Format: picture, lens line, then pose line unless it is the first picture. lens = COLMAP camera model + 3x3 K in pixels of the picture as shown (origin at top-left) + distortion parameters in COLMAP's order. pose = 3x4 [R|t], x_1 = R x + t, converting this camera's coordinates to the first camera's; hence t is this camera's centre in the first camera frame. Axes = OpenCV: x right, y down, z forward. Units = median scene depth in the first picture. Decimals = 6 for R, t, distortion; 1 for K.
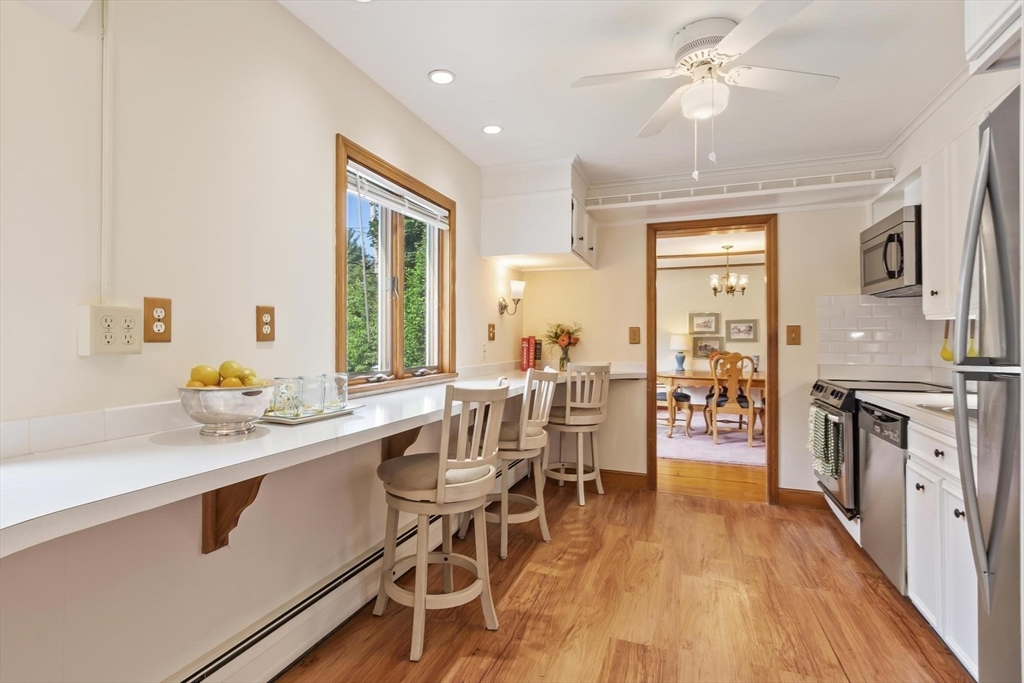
lens RADIAL K [[502.7, 0, 504.5], [0, 502.7, 336.6], [0, 0, 1]] dist [0.000386, -0.000177]
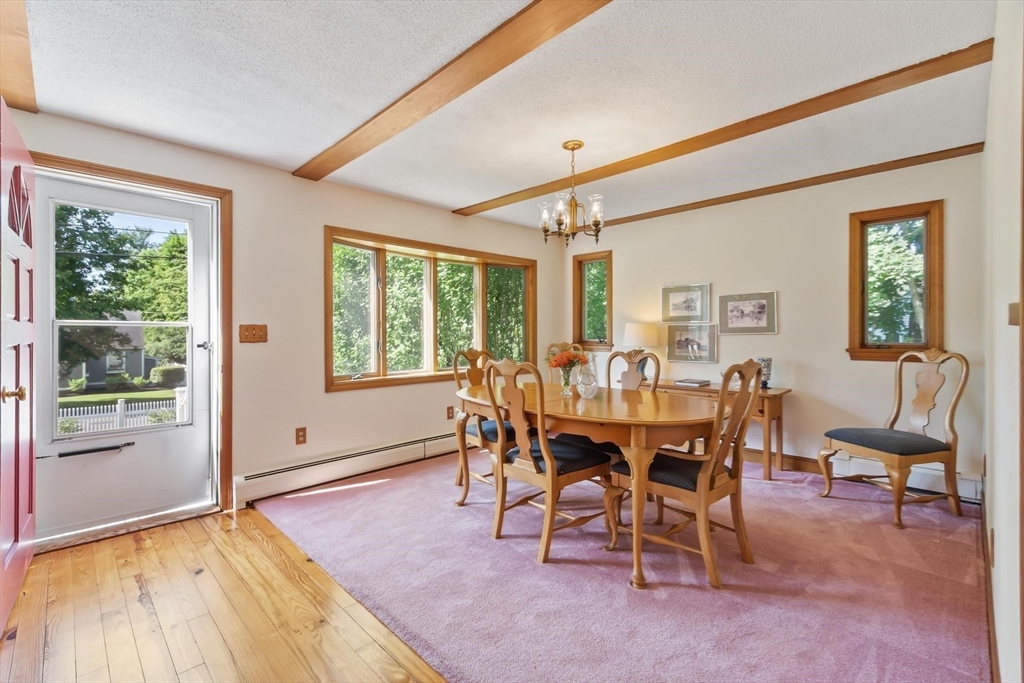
lens RADIAL K [[449.6, 0, 512.4], [0, 449.6, 337.2], [0, 0, 1]] dist [-0.002569, 0.002149]
pose [[0.909328, -0.000415, -0.416081, 0.480915], [0.005312, 0.999930, 0.010610, 0.008801], [0.416047, -0.011858, 0.909266, 0.468950]]
